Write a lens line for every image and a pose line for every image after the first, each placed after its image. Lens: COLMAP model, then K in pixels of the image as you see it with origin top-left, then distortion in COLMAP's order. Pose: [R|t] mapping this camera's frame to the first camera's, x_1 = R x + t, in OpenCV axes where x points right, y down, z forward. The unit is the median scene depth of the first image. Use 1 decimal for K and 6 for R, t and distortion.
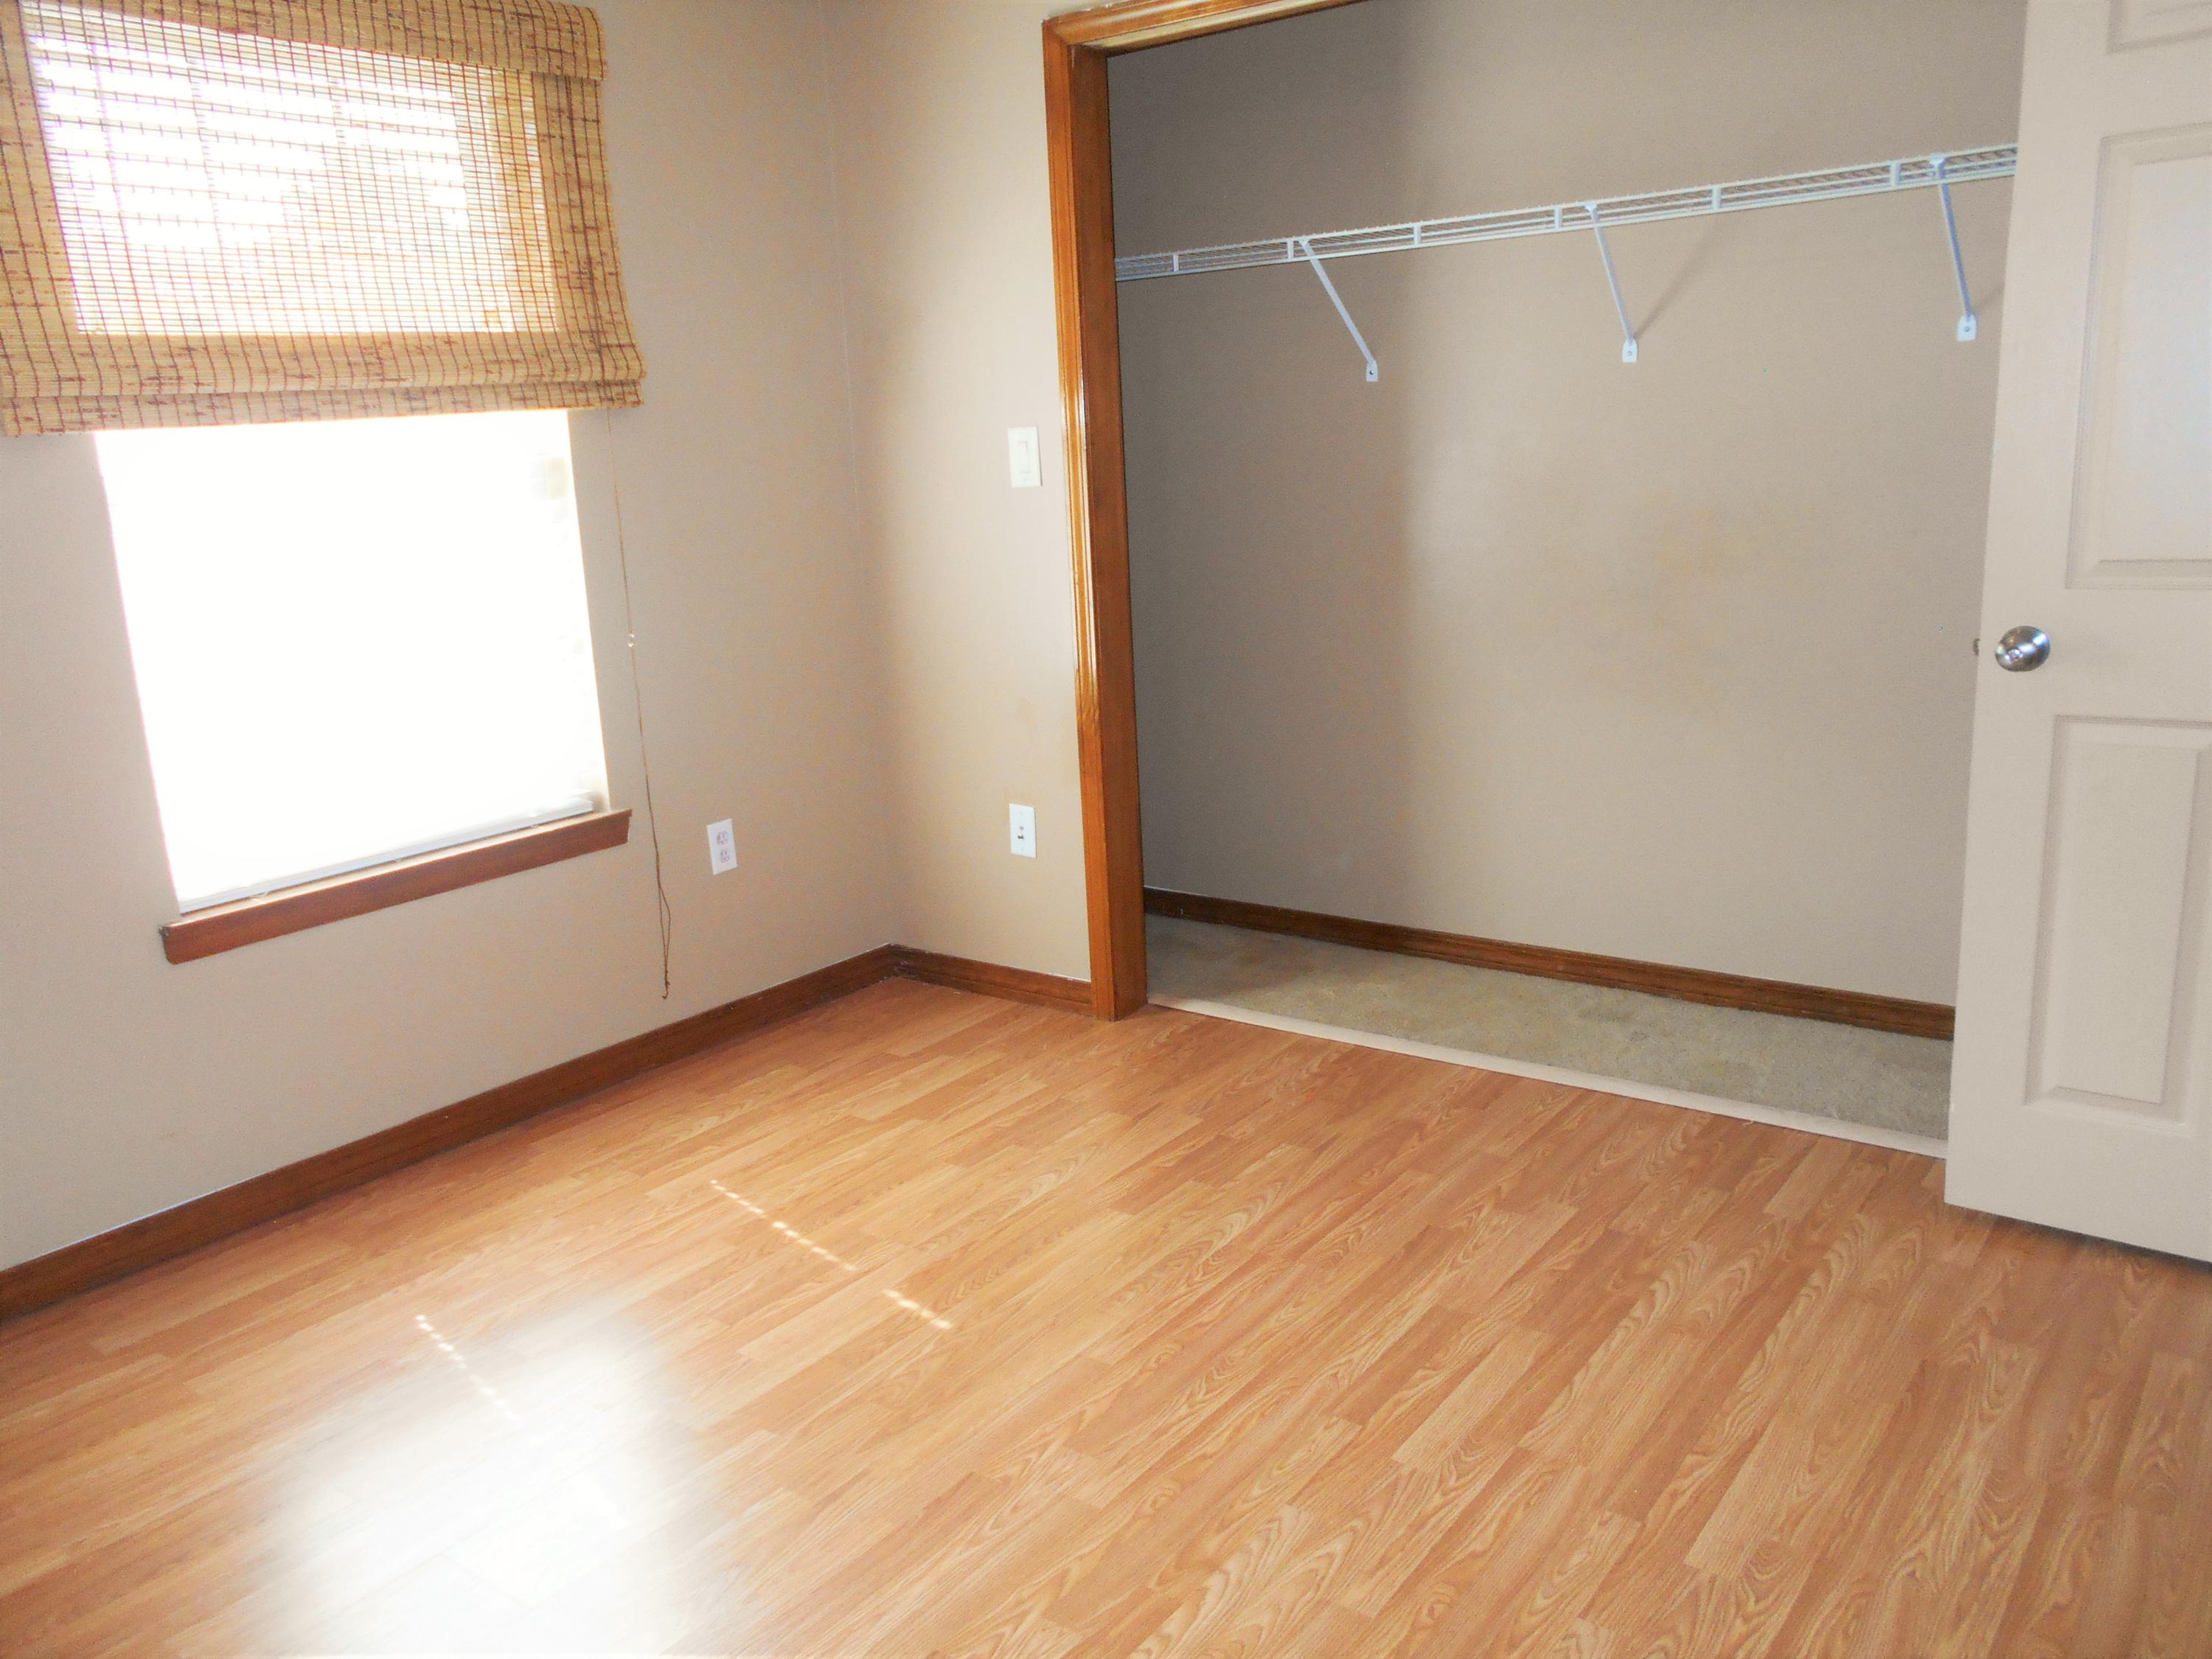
lens RADIAL K [[1704.1, 0, 1100.5], [0, 1704.1, 824.2], [0, 0, 1]] dist [-0.059464, 0.095622]
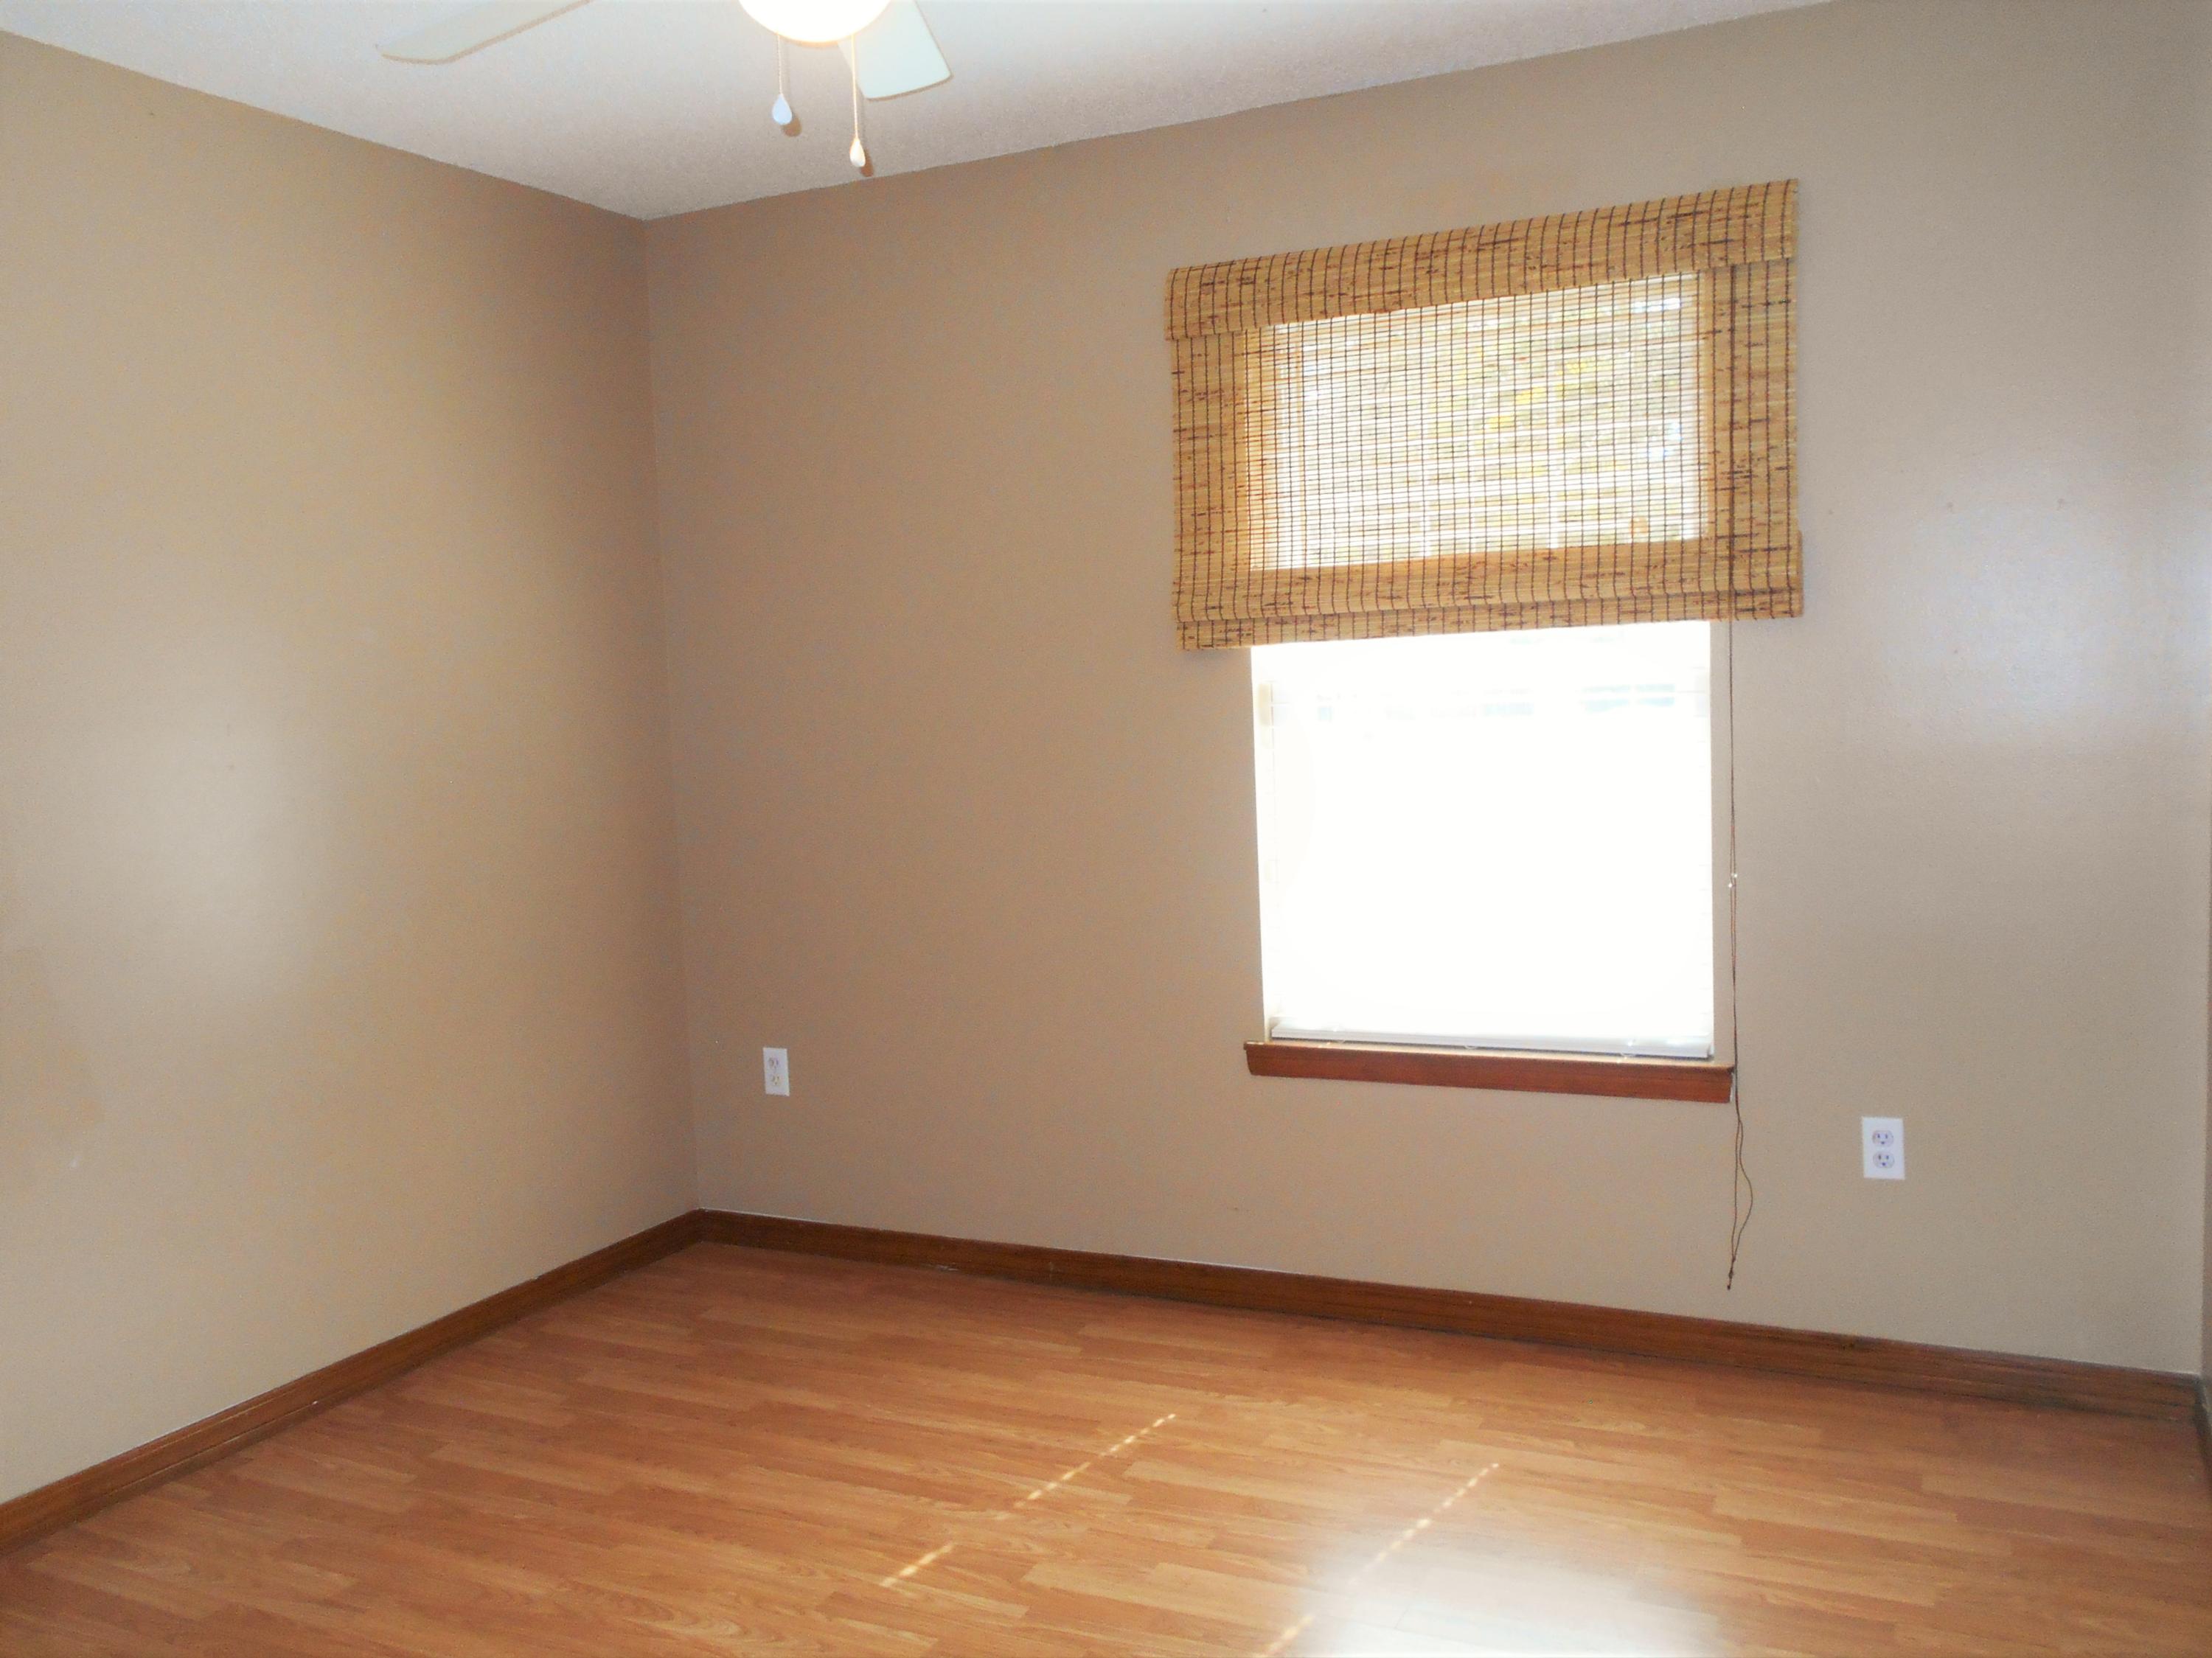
lens RADIAL K [[1756.6, 0, 1103.5], [0, 1756.6, 882.9], [0, 0, 1]] dist [-0.066717, 0.122884]
pose [[0.244662, 0.155800, -0.957009, 0.562700], [-0.200076, 0.973877, 0.107396, -0.152256], [0.948741, 0.165199, 0.269443, 0.488378]]
